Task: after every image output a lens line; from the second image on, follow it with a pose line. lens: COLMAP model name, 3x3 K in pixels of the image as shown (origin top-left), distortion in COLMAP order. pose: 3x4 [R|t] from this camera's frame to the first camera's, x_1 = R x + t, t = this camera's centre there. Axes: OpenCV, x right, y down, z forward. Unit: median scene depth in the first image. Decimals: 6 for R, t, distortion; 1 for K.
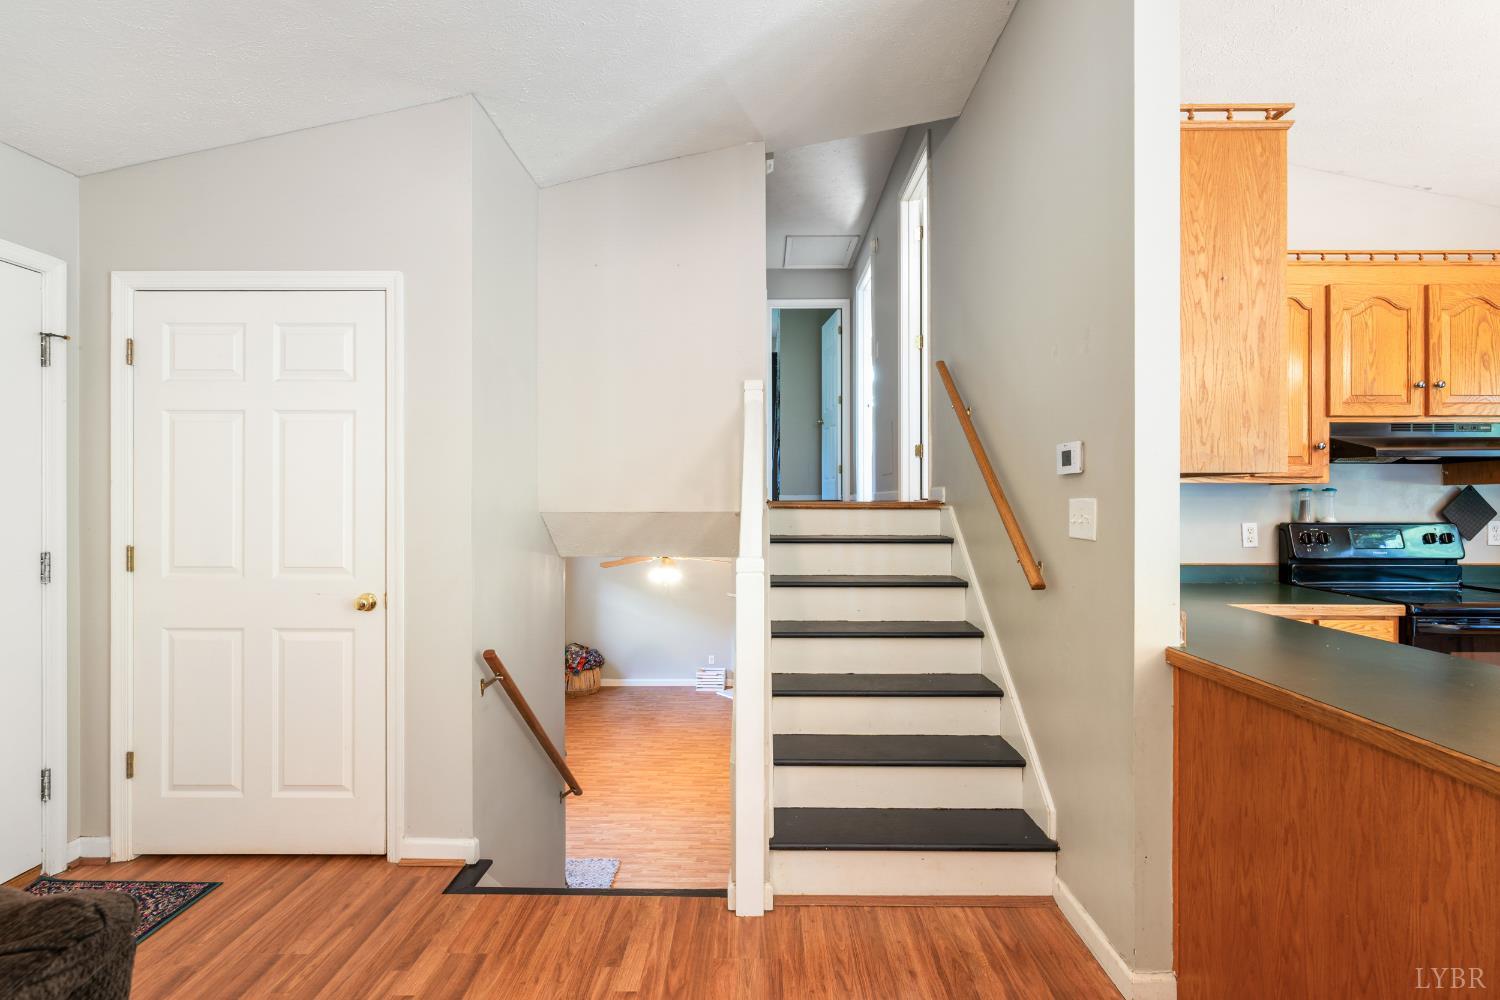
lens RADIAL K [[674.1, 0, 750.9], [0, 674.1, 498.4], [0, 0, 1]] dist [-0.003814, -0.000304]
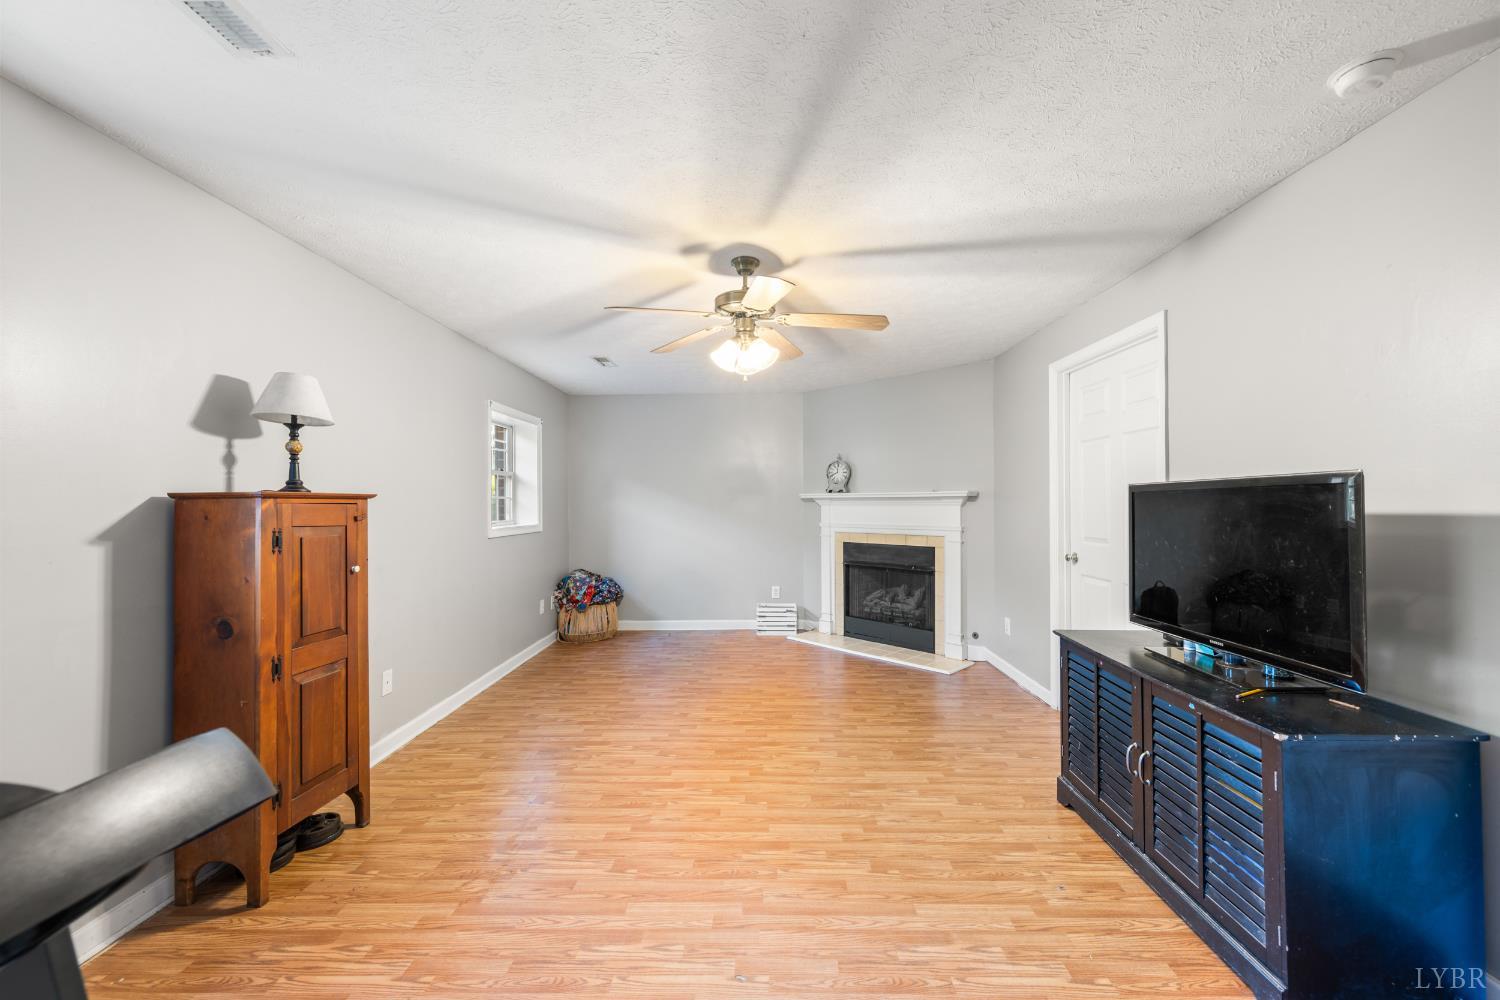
lens RADIAL K [[584.6, 0, 756.9], [0, 584.6, 499.3], [0, 0, 1]] dist [-0.003118, 0.000972]
pose [[0.999989, -0.000632, 0.004742, -0.220928], [0.000615, 0.999994, 0.003455, 0.383104], [-0.004744, -0.003452, 0.999983, 1.066982]]
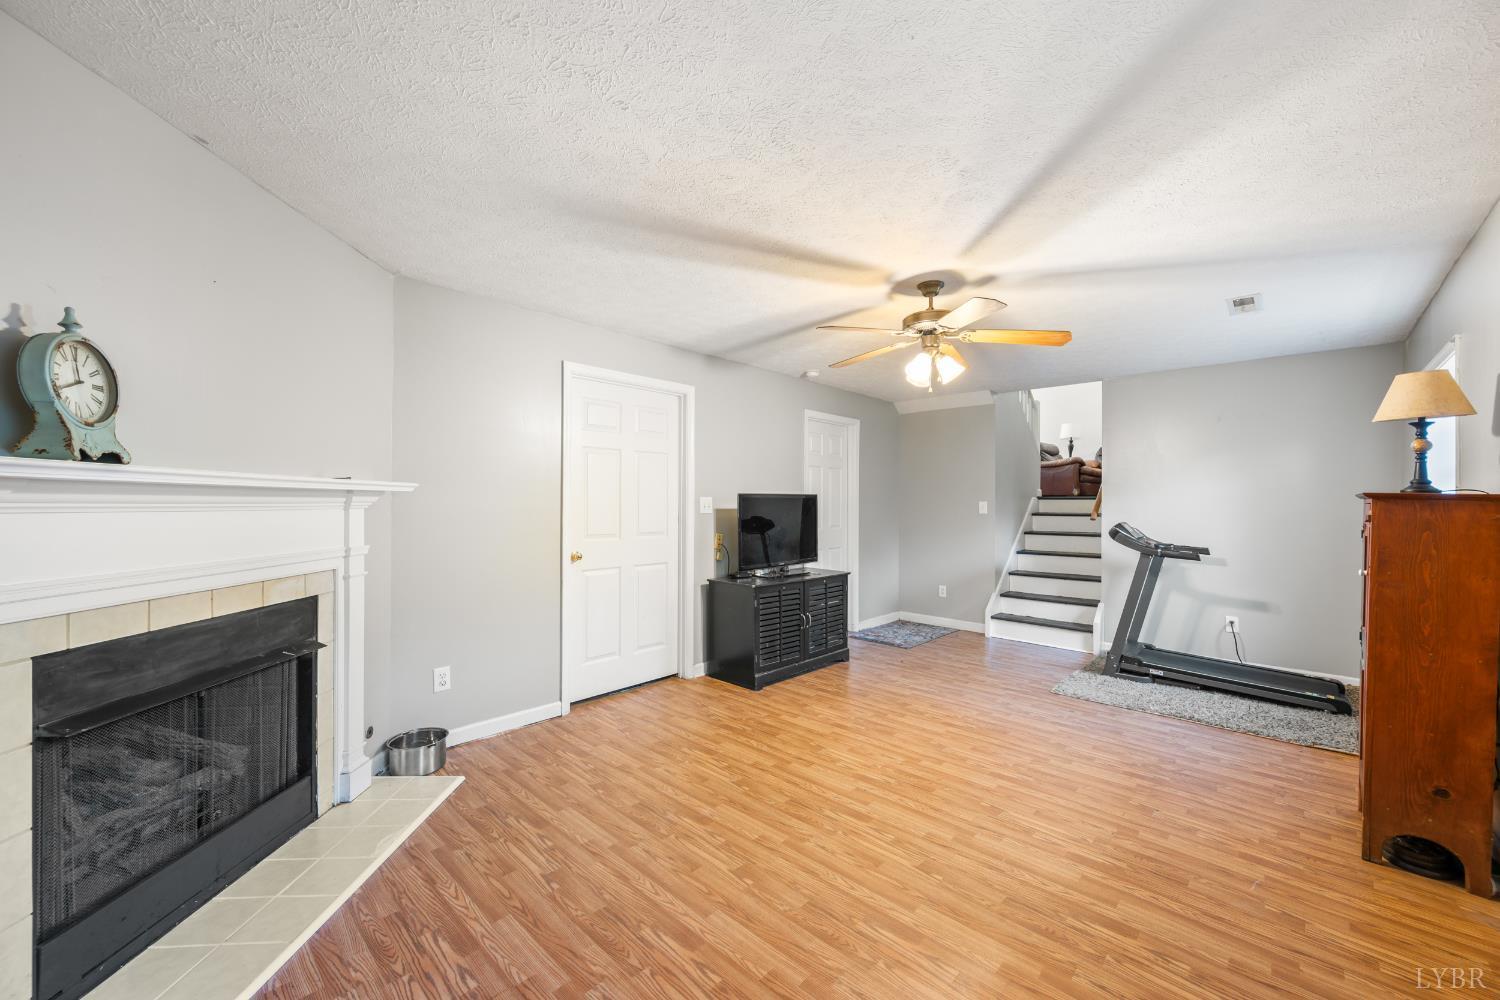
lens RADIAL K [[584.6, 0, 745.9], [0, 584.6, 501.5], [0, 0, 1]] dist [-0.003118, 0.000972]
pose [[-0.732958, 0.005007, 0.680255, -0.595867], [-0.006304, 0.999880, -0.014153, 0.400548], [-0.680244, -0.014662, -0.732839, 2.575539]]
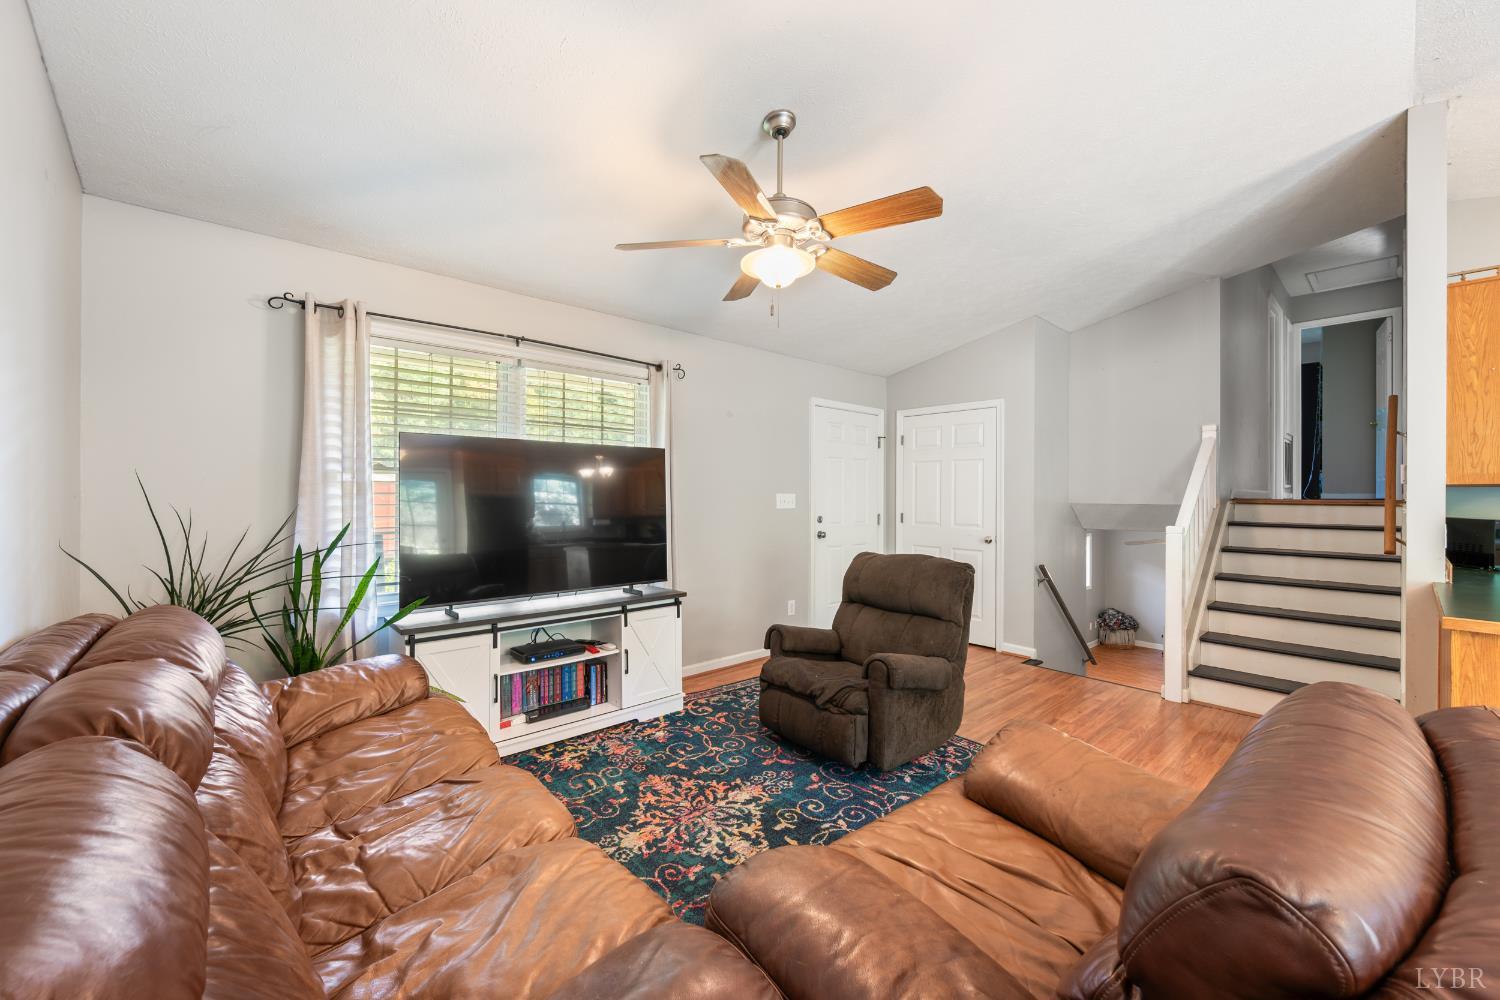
lens RADIAL K [[584.6, 0, 753.1], [0, 584.6, 491.9], [0, 0, 1]] dist [-0.003118, 0.000972]
pose [[0.671943, 0.001877, -0.740601, 0.279519], [-0.005011, 0.999985, -0.002013, -0.003192], [0.740586, 0.005063, 0.671942, -0.700651]]
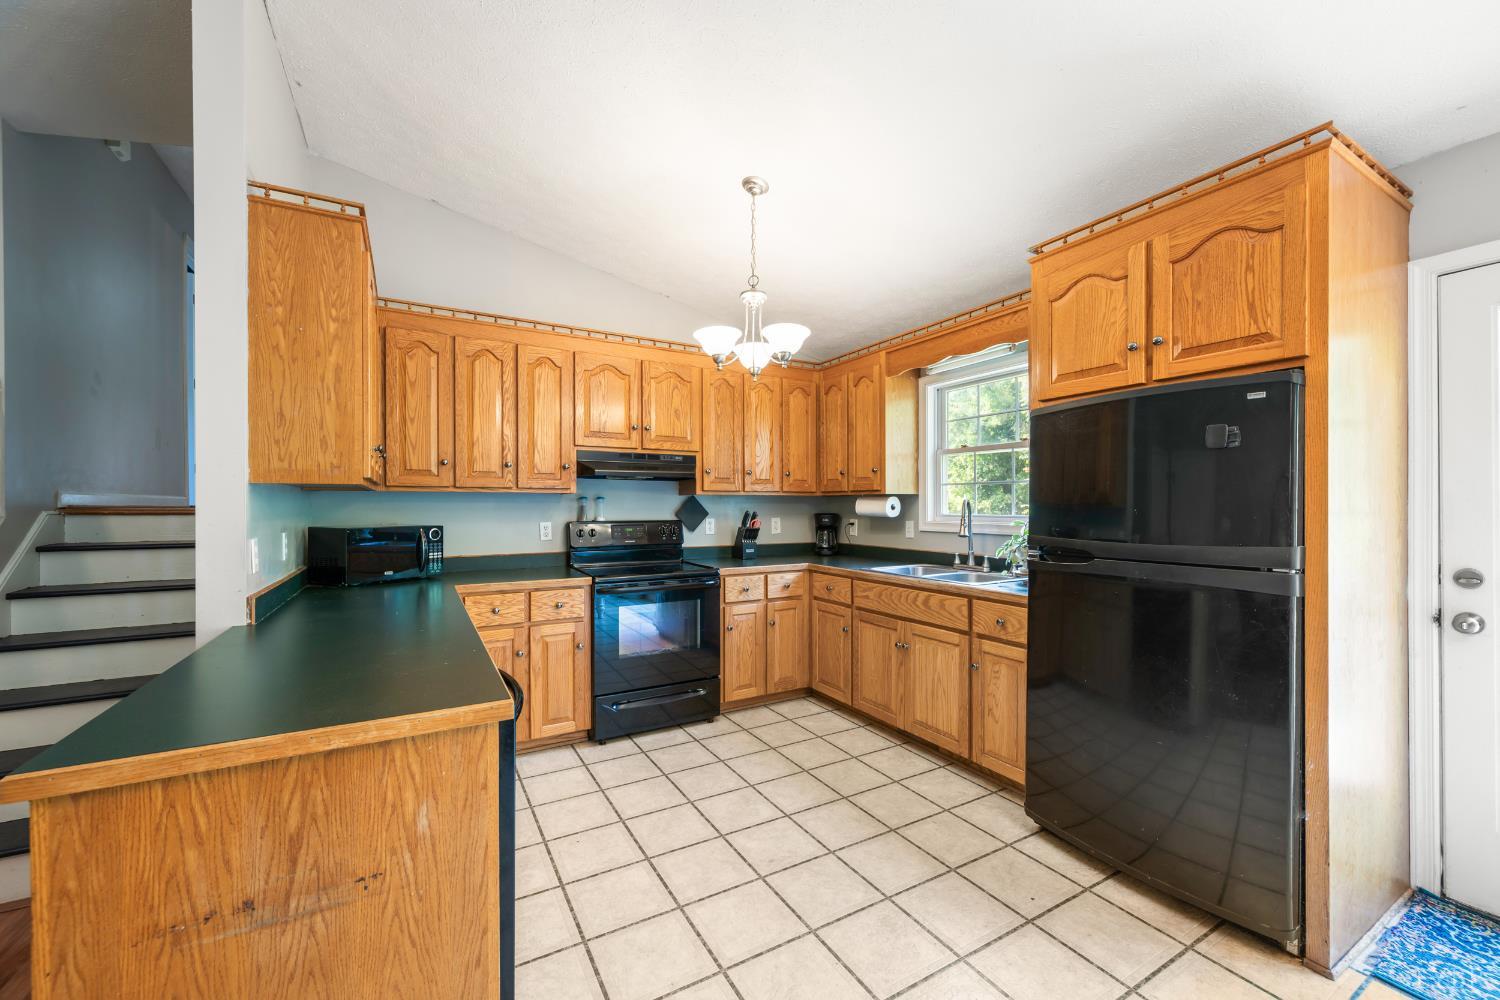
lens RADIAL K [[584.6, 0, 753.1], [0, 584.6, 507.7], [0, 0, 1]] dist [-0.003118, 0.000972]
pose [[0.861292, -0.002744, 0.508103, 0.453946], [-0.000281, 0.999983, 0.005876, 0.000167], [-0.508111, -0.005203, 0.861276, -0.193287]]
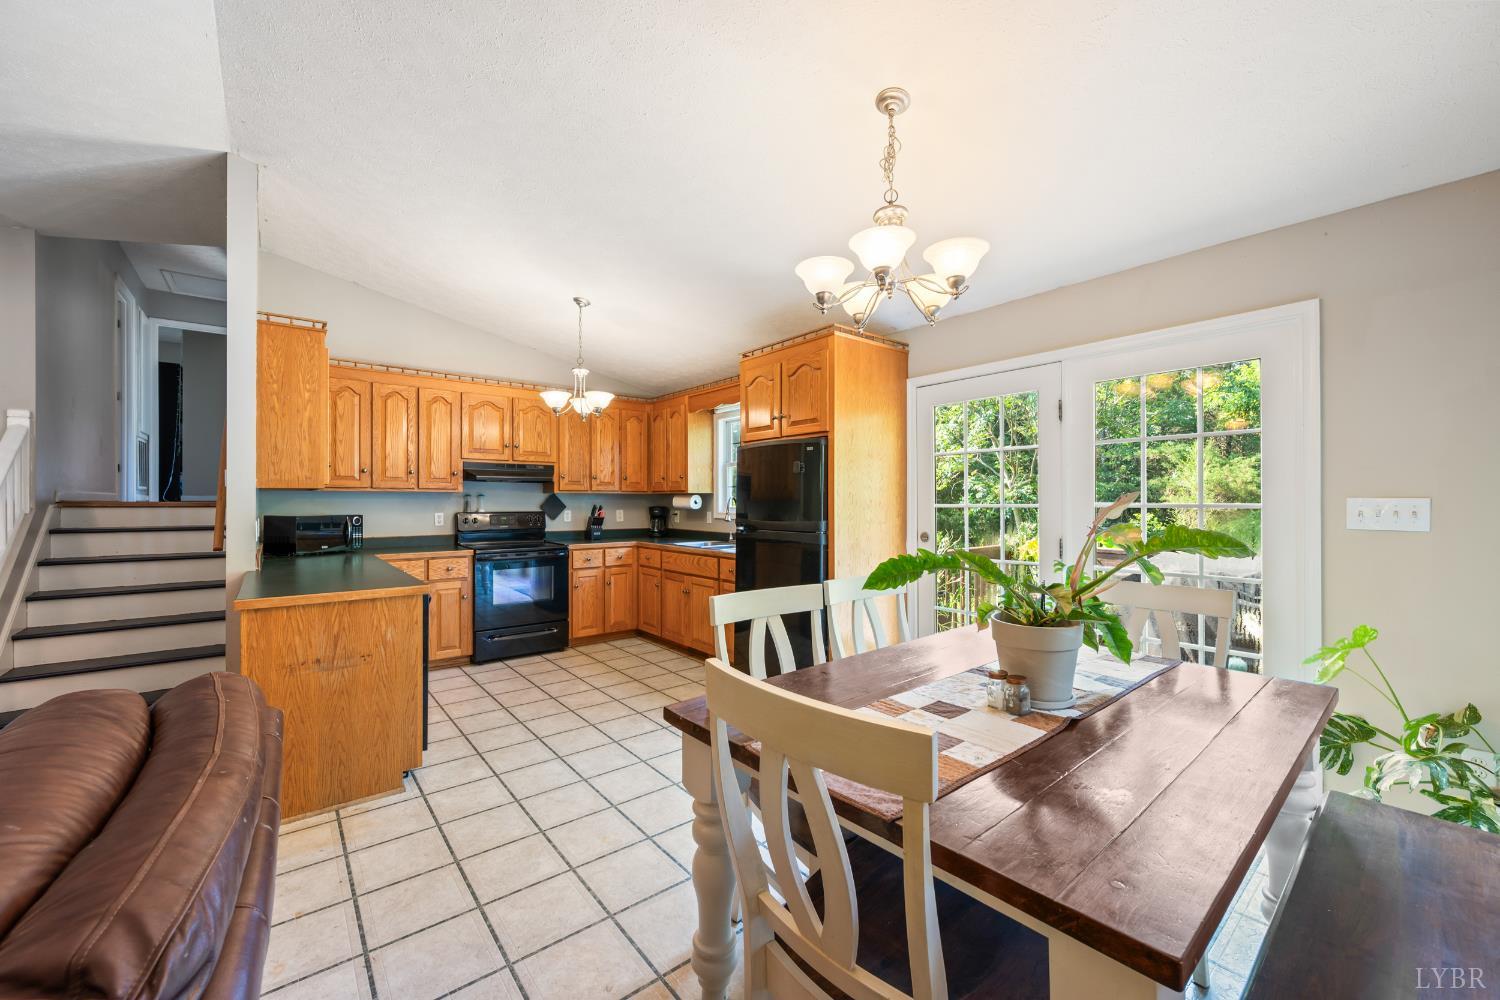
lens RADIAL K [[584.6, 0, 752.7], [0, 584.6, 498.5], [0, 0, 1]] dist [-0.003118, 0.000972]
pose [[0.768761, 0.002154, 0.639532, 0.338532], [-0.001678, 0.999998, -0.001352, -0.002514], [-0.639534, -0.000034, 0.768763, -0.707823]]
